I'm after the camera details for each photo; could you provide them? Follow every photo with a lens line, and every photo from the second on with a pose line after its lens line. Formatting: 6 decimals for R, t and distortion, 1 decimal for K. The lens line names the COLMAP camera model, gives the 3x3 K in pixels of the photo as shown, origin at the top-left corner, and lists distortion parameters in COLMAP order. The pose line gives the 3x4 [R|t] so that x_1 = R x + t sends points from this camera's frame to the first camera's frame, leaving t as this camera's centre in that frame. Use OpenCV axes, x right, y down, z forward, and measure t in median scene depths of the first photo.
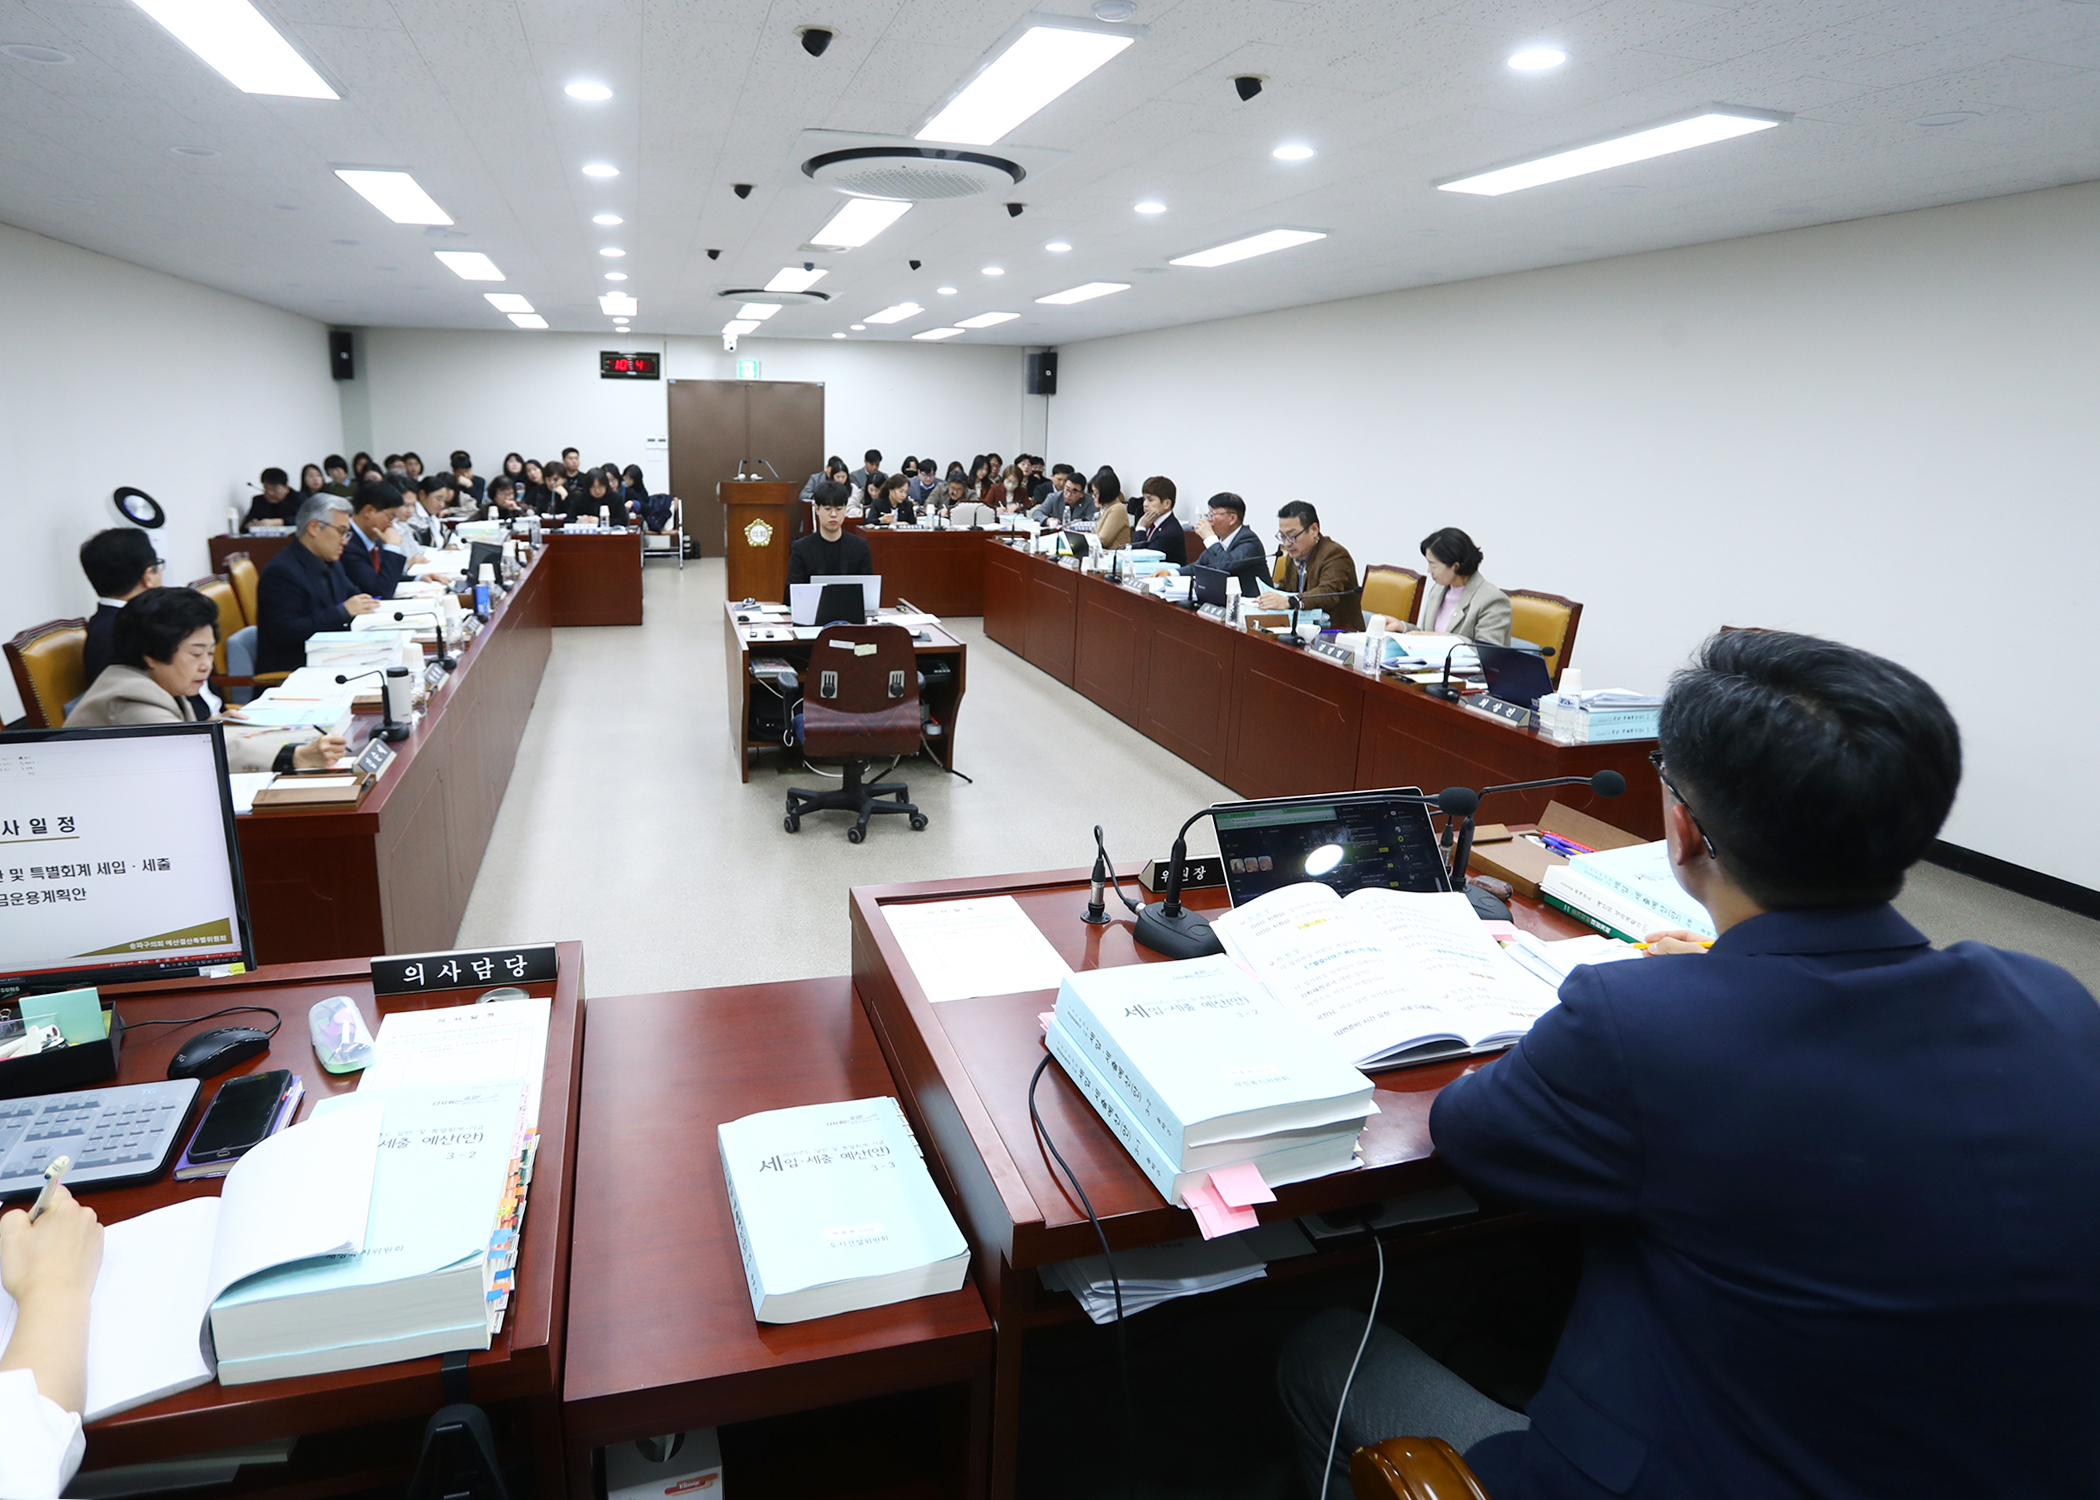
lens RADIAL K [[1163.5, 0, 955.4], [0, 1163.5, 697.6], [0, 0, 1]] dist [-0.055167, 0.001329]
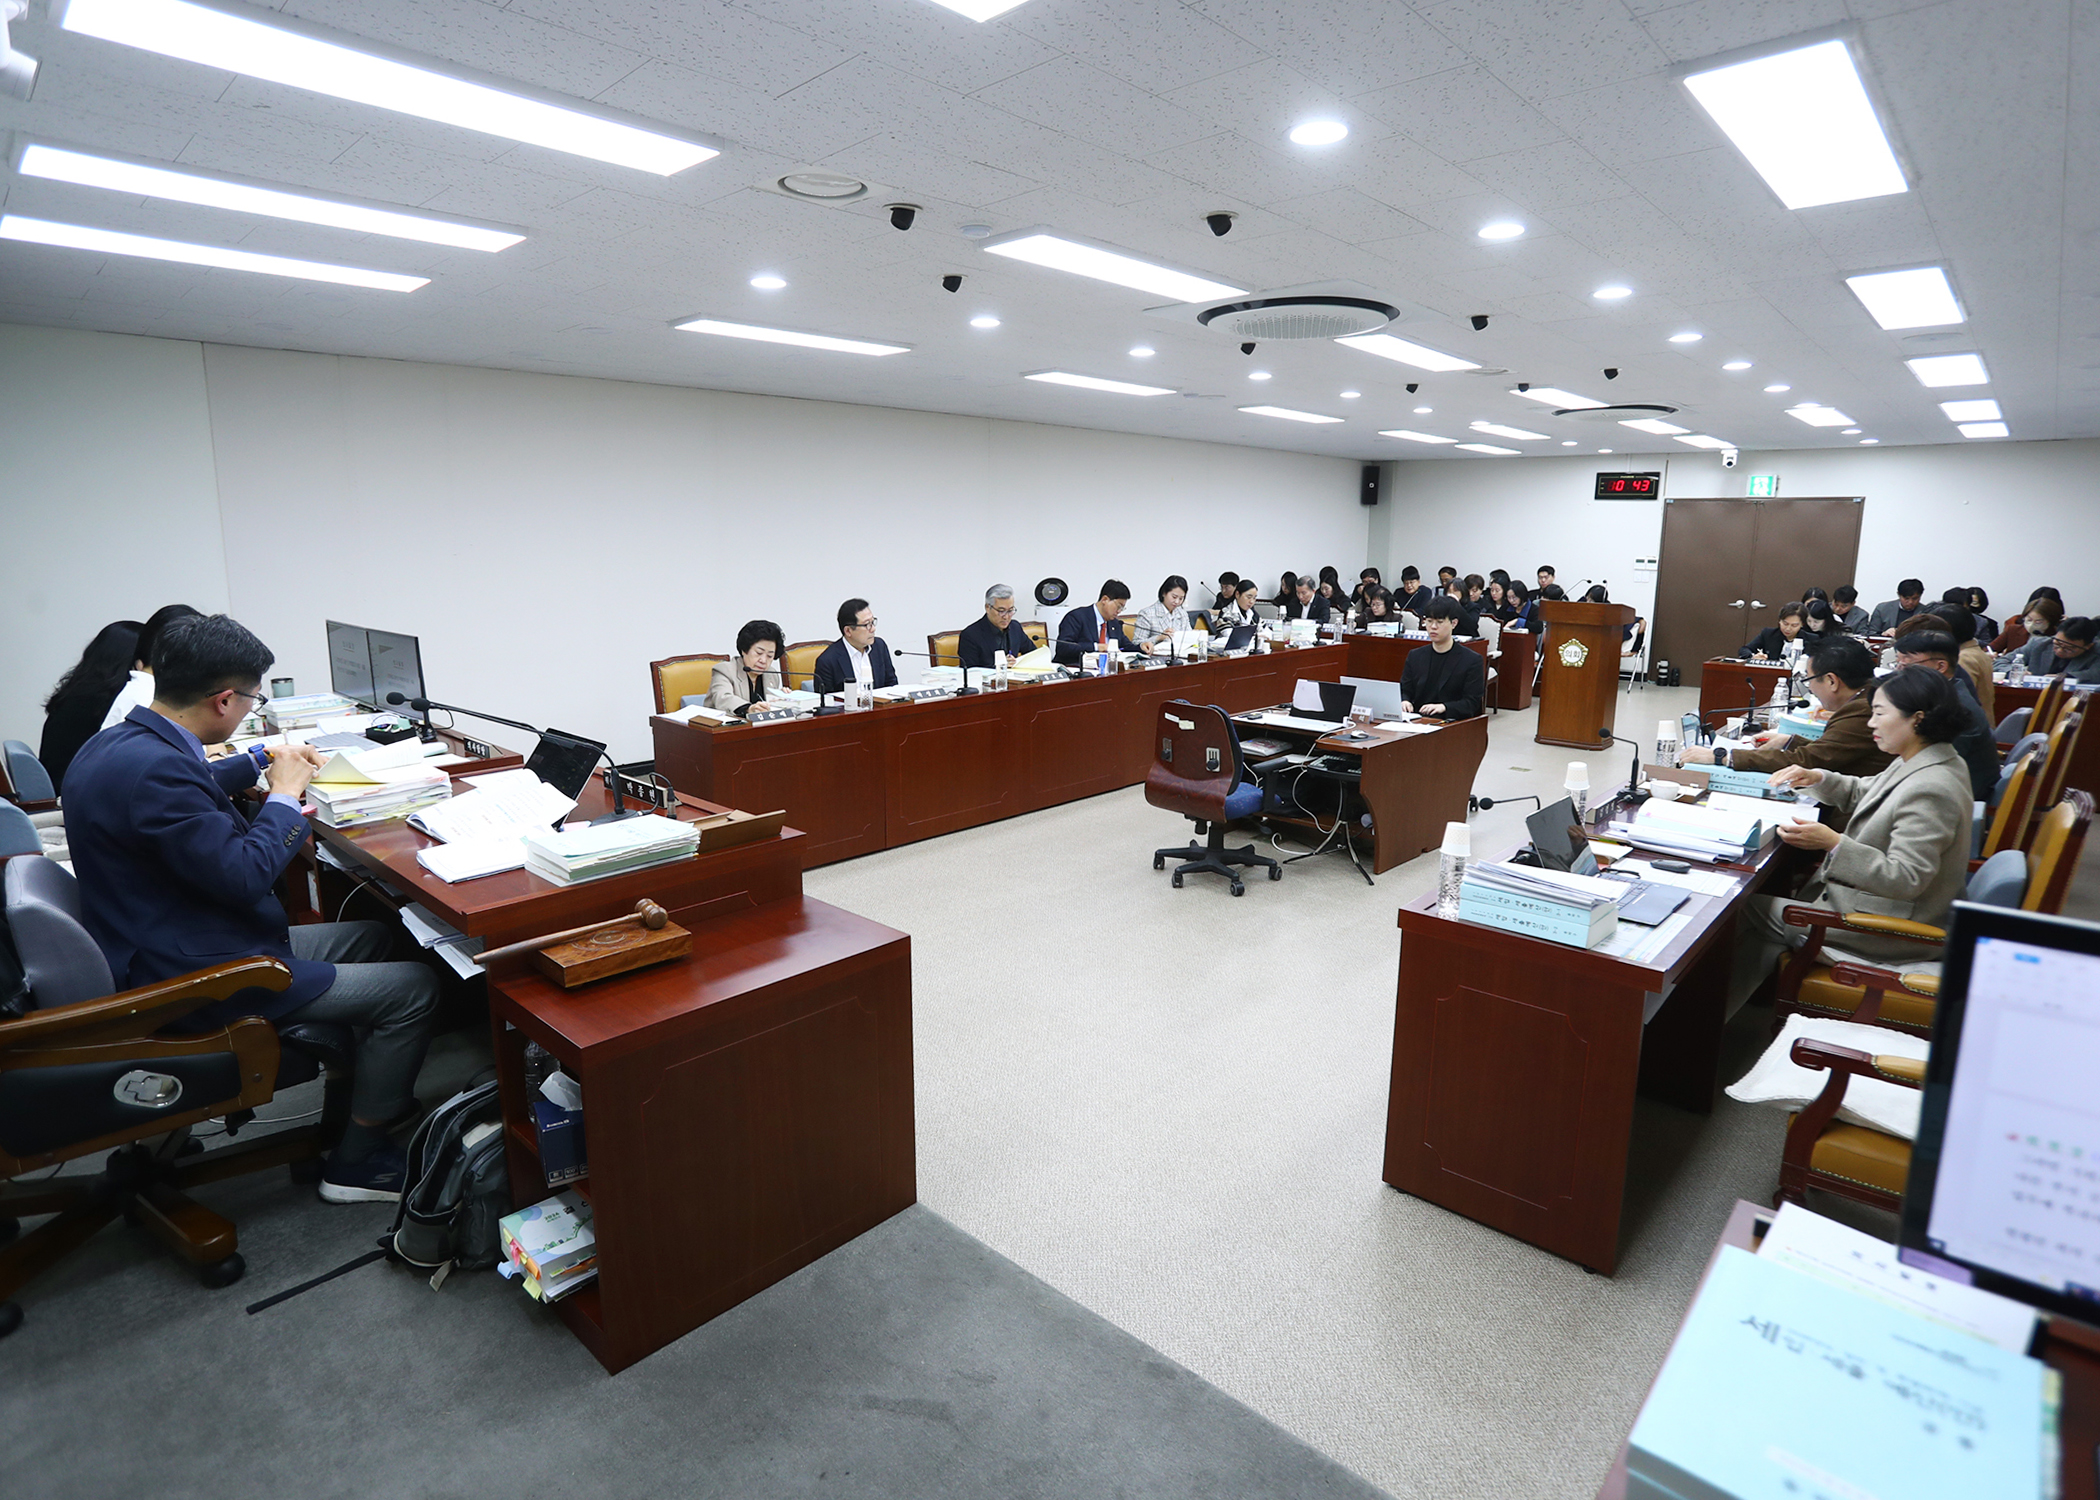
lens RADIAL K [[1138.7, 0, 1050.0], [0, 1138.7, 750.0], [0, 0, 1]] dist [-0.024020, 0.000781]
pose [[0.522195, 0.147724, -0.839935, 0.610868], [-0.194802, 0.979507, 0.051161, -0.036661], [0.830280, 0.136905, 0.540271, 0.186944]]
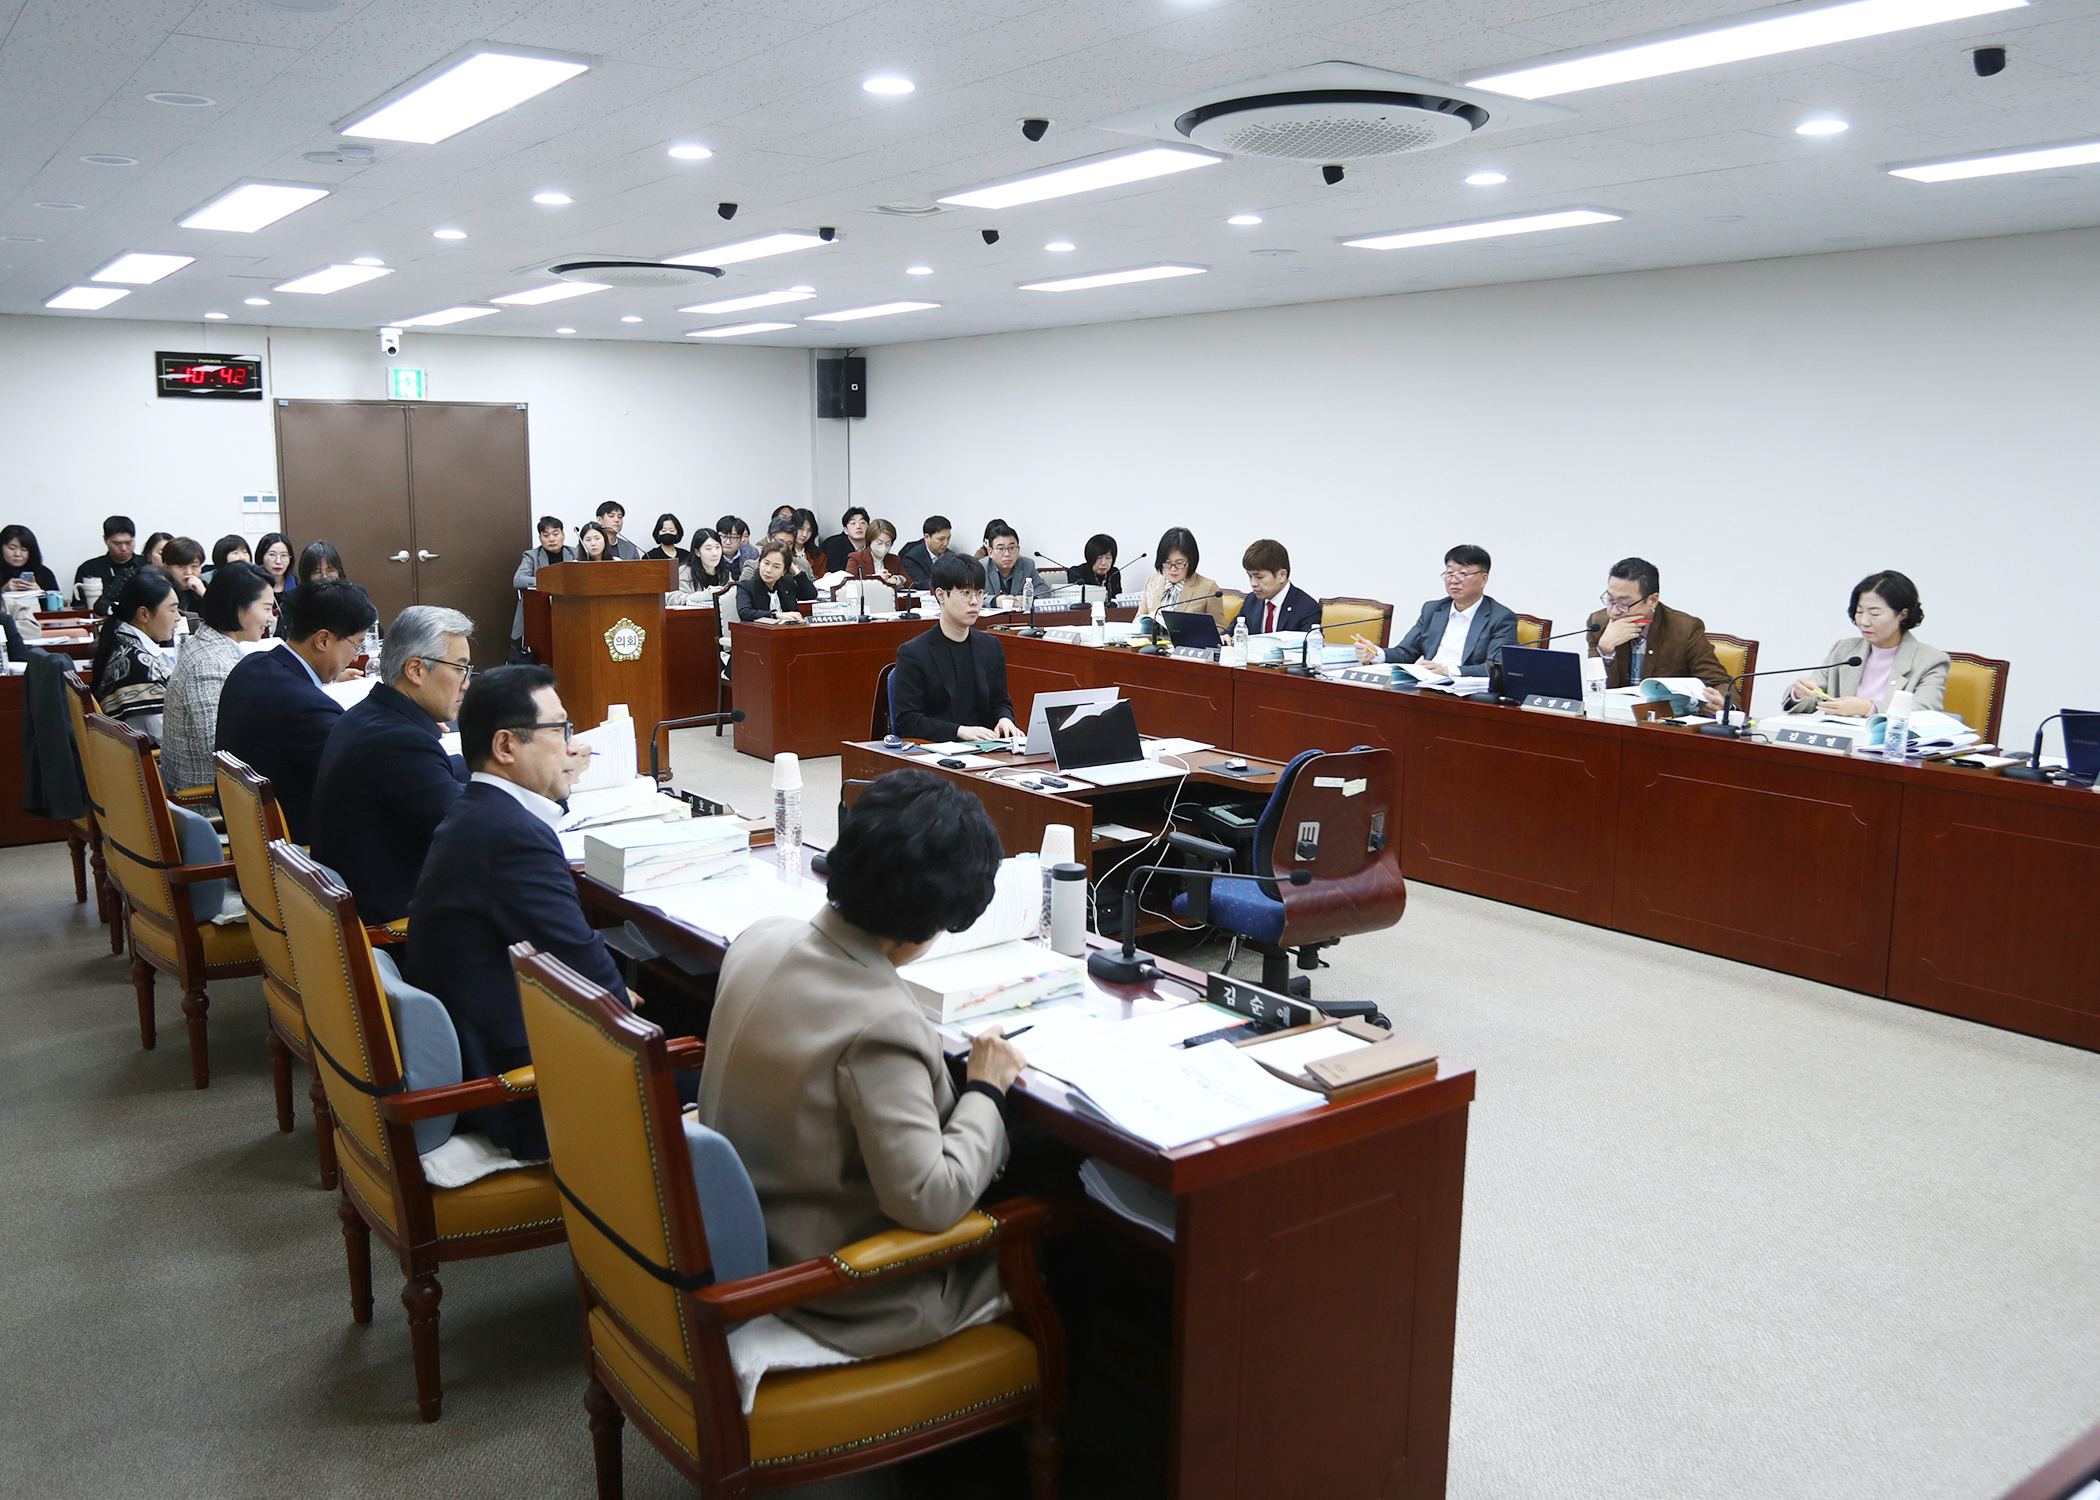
lens RADIAL K [[1727.5, 0, 1050.0], [0, 1727.5, 750.0], [0, 0, 1]] dist [-0.014310, -0.008305]
pose [[0.929423, -0.078886, 0.360486, -0.423520], [0.101002, 0.993961, -0.042899, -0.025031], [-0.354925, 0.076282, 0.931778, 0.055793]]
